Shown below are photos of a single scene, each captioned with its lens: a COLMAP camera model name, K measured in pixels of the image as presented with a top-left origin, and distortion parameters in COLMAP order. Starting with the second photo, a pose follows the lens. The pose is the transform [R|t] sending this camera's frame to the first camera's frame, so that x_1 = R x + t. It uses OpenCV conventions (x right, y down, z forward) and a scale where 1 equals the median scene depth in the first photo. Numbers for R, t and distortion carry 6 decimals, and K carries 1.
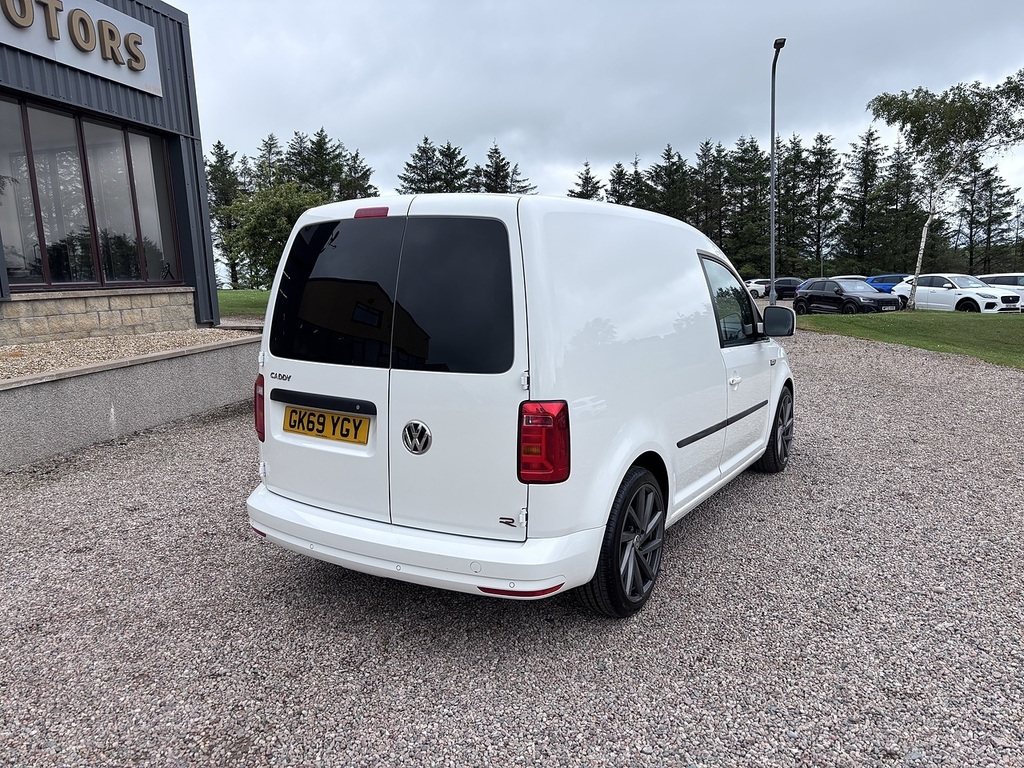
lens RADIAL K [[736.8, 0, 521.5], [0, 736.8, 384.4], [0, 0, 1]] dist [0.029123, -0.036436]
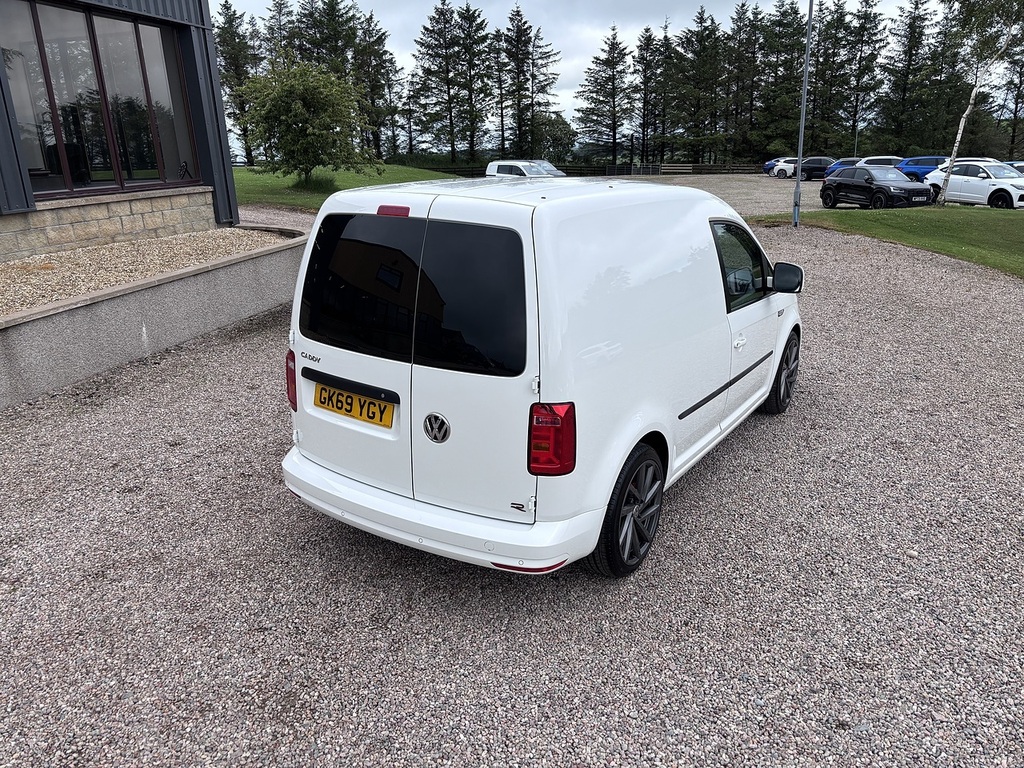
lens RADIAL K [[736.8, 0, 523.9], [0, 736.8, 369.5], [0, 0, 1]] dist [0.029123, -0.036436]
pose [[0.999644, 0.018769, -0.018956, 0.006237], [-0.015865, 0.989569, 0.143184, -0.159028], [0.021446, -0.142833, 0.989514, -0.064798]]
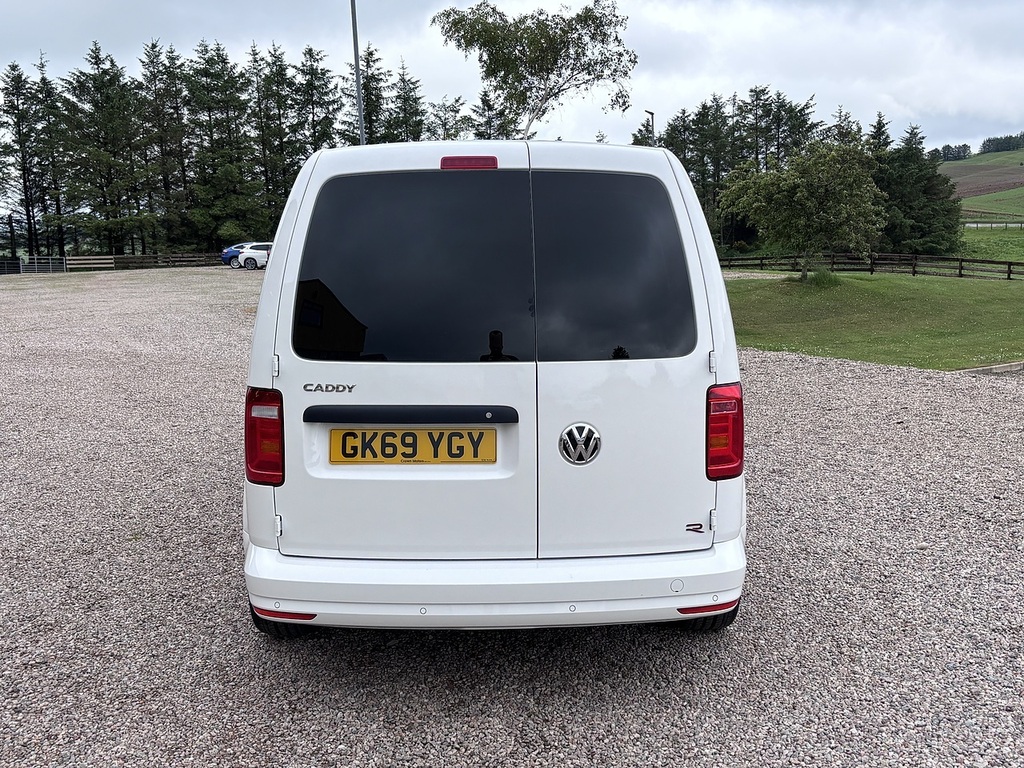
lens RADIAL K [[1055.1, 0, 502.6], [0, 1055.1, 377.9], [0, 0, 1]] dist [0.018252, 0.000000]
pose [[0.855537, -0.074572, 0.512343, -0.735660], [0.081895, 0.996606, 0.008305, -0.015208], [-0.511224, 0.034853, 0.858741, 0.044602]]
